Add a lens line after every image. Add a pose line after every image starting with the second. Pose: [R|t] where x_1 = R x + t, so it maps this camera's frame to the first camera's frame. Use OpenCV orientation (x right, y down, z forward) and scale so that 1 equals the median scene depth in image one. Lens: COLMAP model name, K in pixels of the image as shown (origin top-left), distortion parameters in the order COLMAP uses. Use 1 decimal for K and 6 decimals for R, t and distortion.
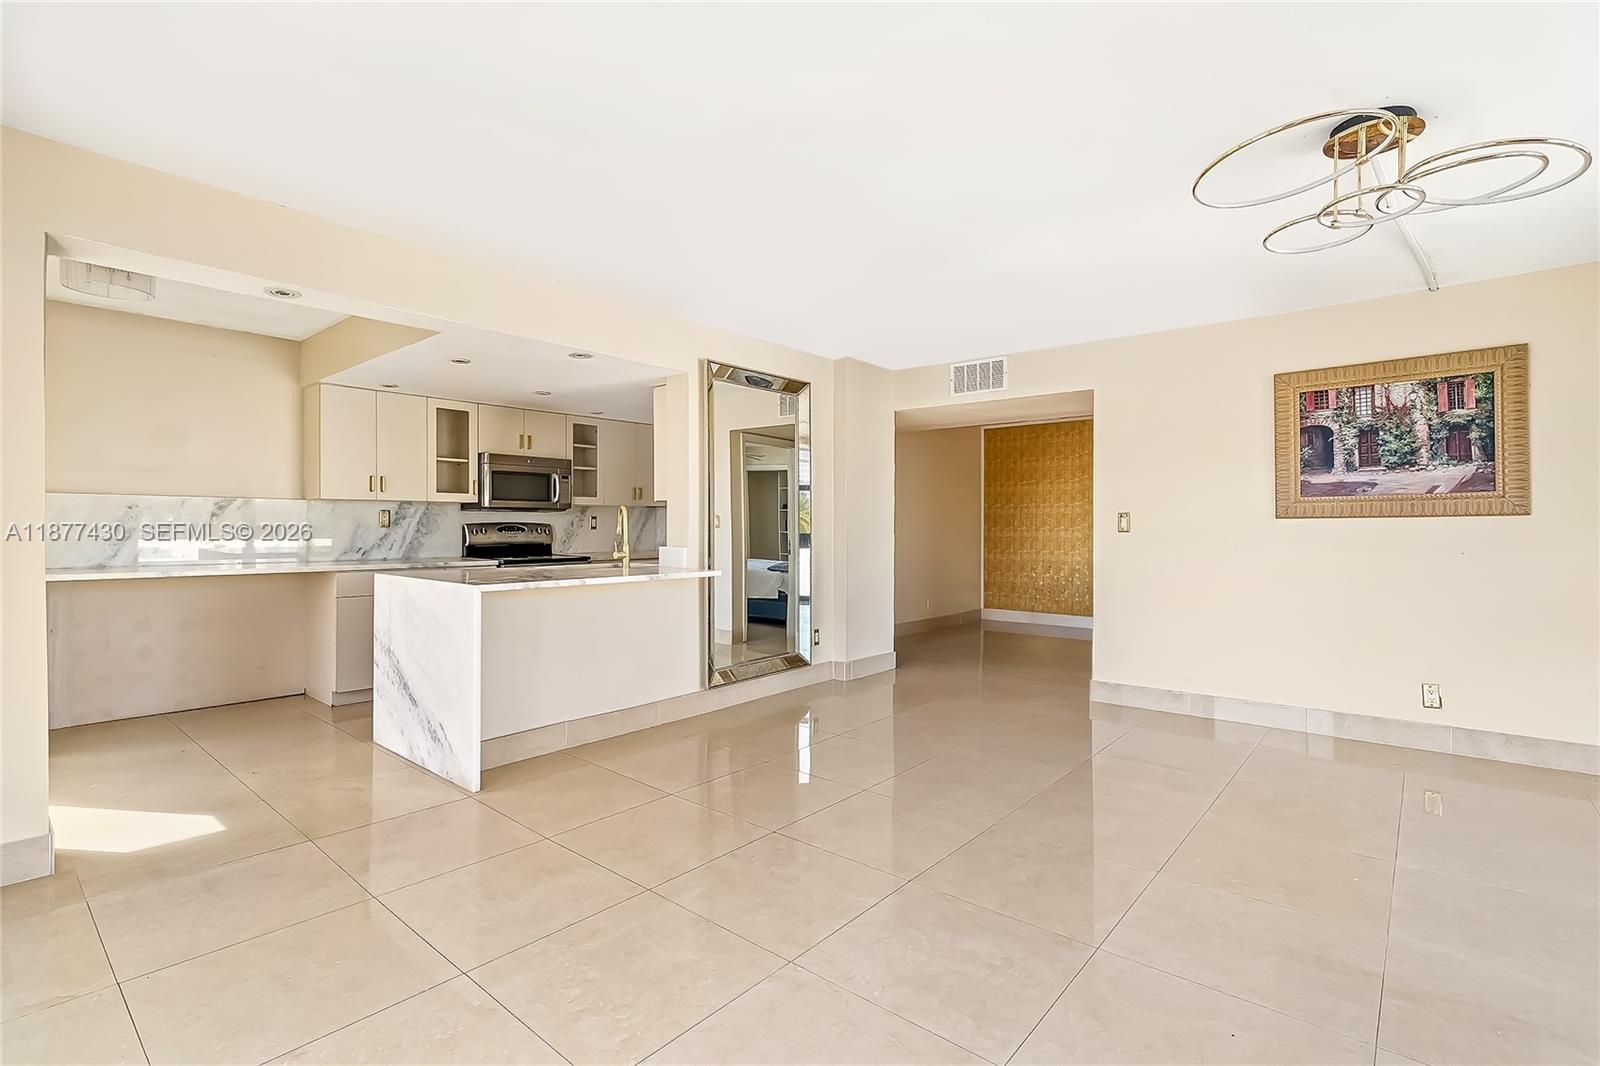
lens RADIAL K [[721.1, 0, 816.0], [0, 721.1, 526.5], [0, 0, 1]] dist [-0.000626, 0.000030]
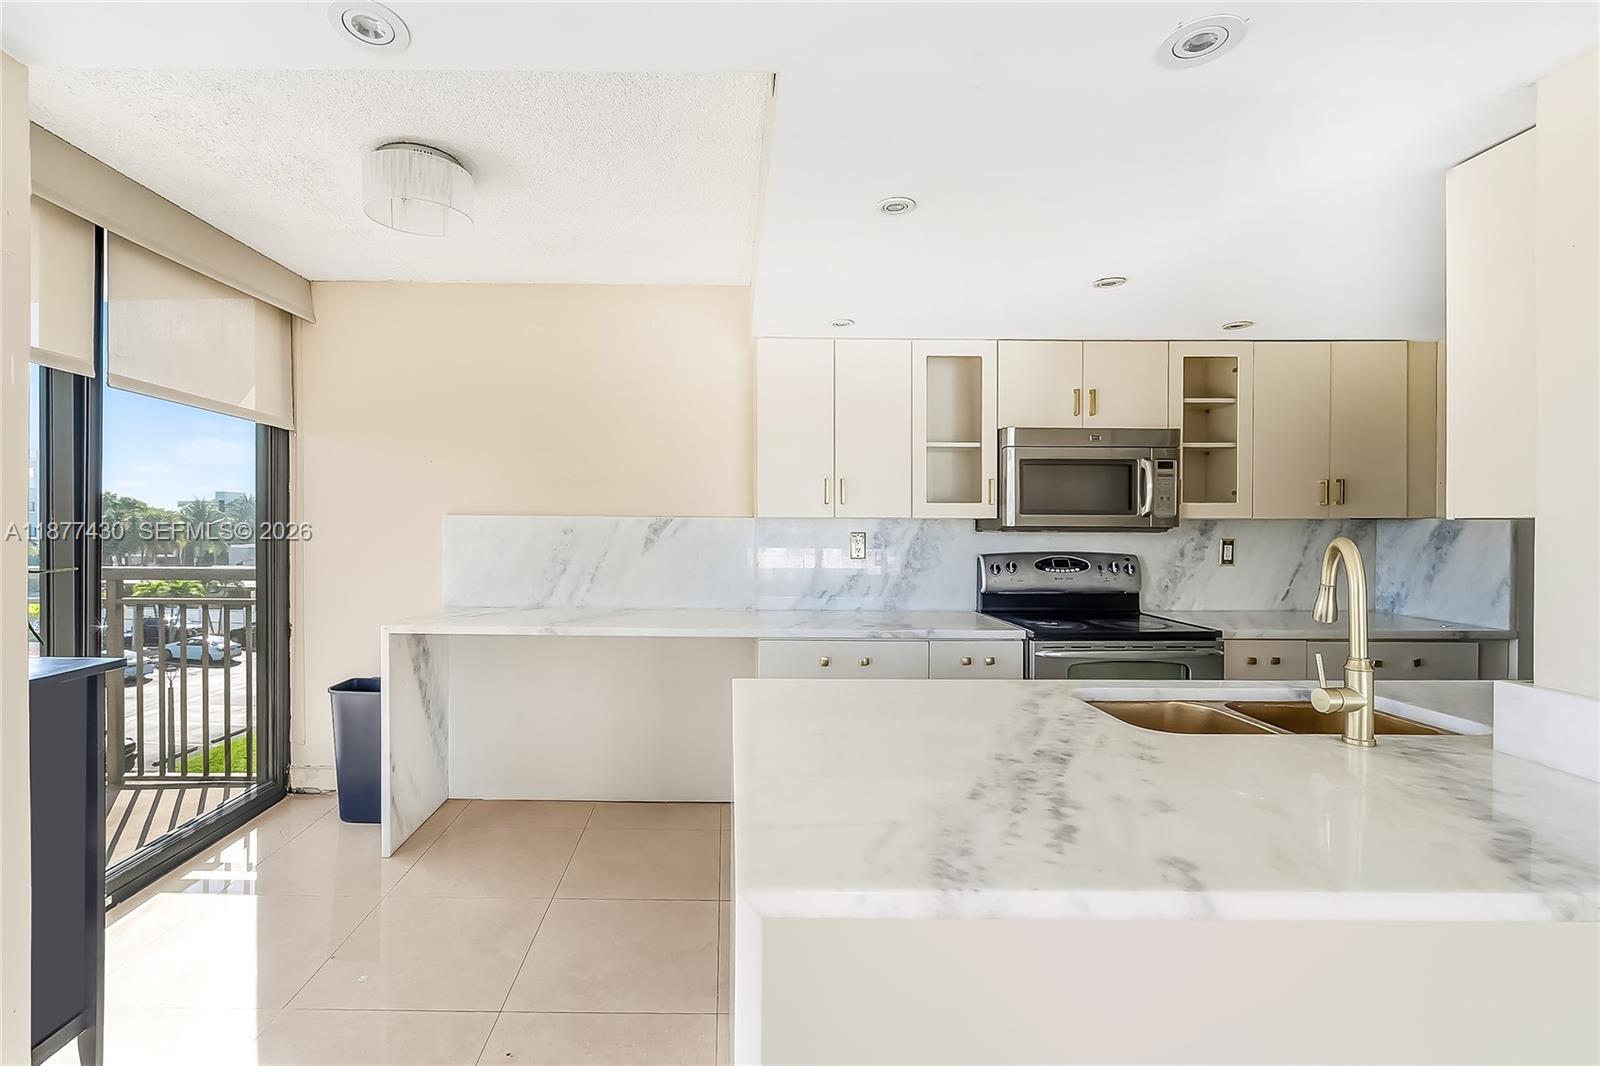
lens RADIAL K [[759.0, 0, 759.9], [0, 759.0, 524.6], [0, 0, 1]] dist [-0.001194, 0.000565]
pose [[0.667518, 0.002601, -0.744589, -0.157974], [-0.004537, 0.999990, -0.000574, -0.027943], [0.744579, 0.003761, 0.667523, 0.482611]]
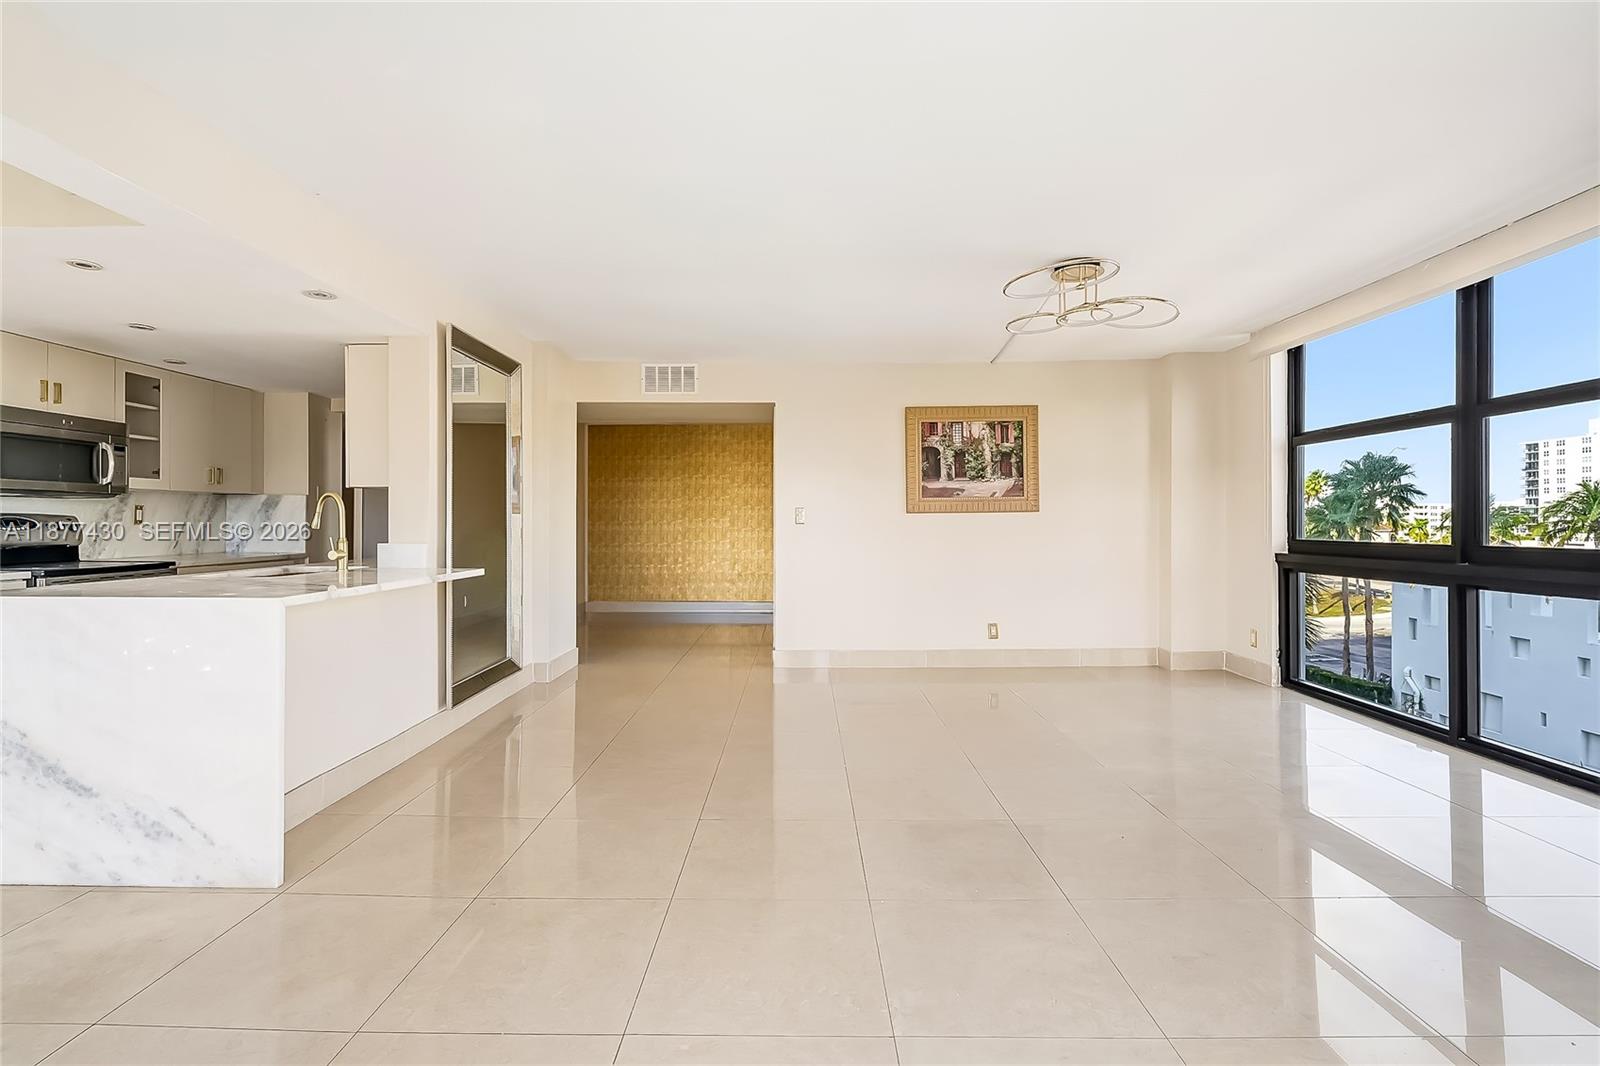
lens RADIAL K [[713.4, 0, 780.1], [0, 713.4, 518.9], [0, 0, 1]] dist [-0.012577, 0.000183]
pose [[0.778520, 0.001156, 0.627619, -0.307801], [0.002439, 0.999985, -0.004867, 0.004455], [-0.627615, 0.005320, 0.778506, 0.081056]]
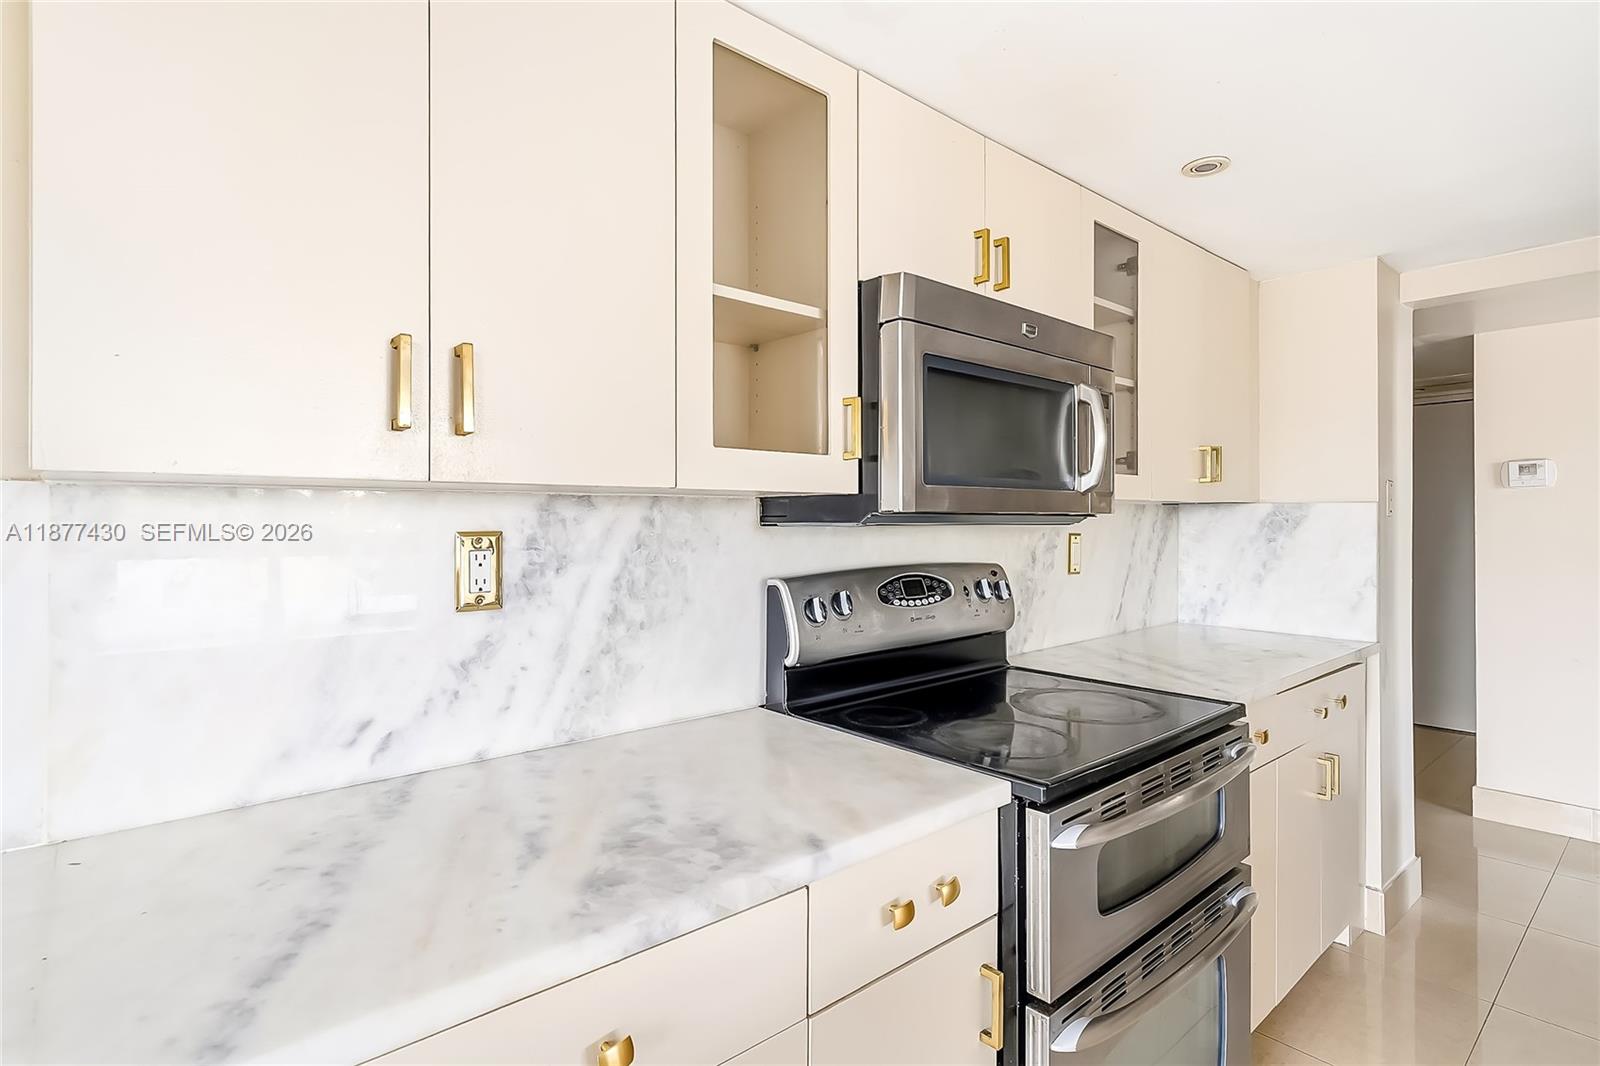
lens RADIAL K [[767.3, 0, 821.8], [0, 767.3, 513.9], [0, 0, 1]] dist [0.003150, 0.000382]
pose [[0.991122, -0.000866, -0.132954, -0.458046], [0.000243, 0.999989, -0.004704, -0.026349], [0.132957, 0.004630, 0.991111, 0.771932]]
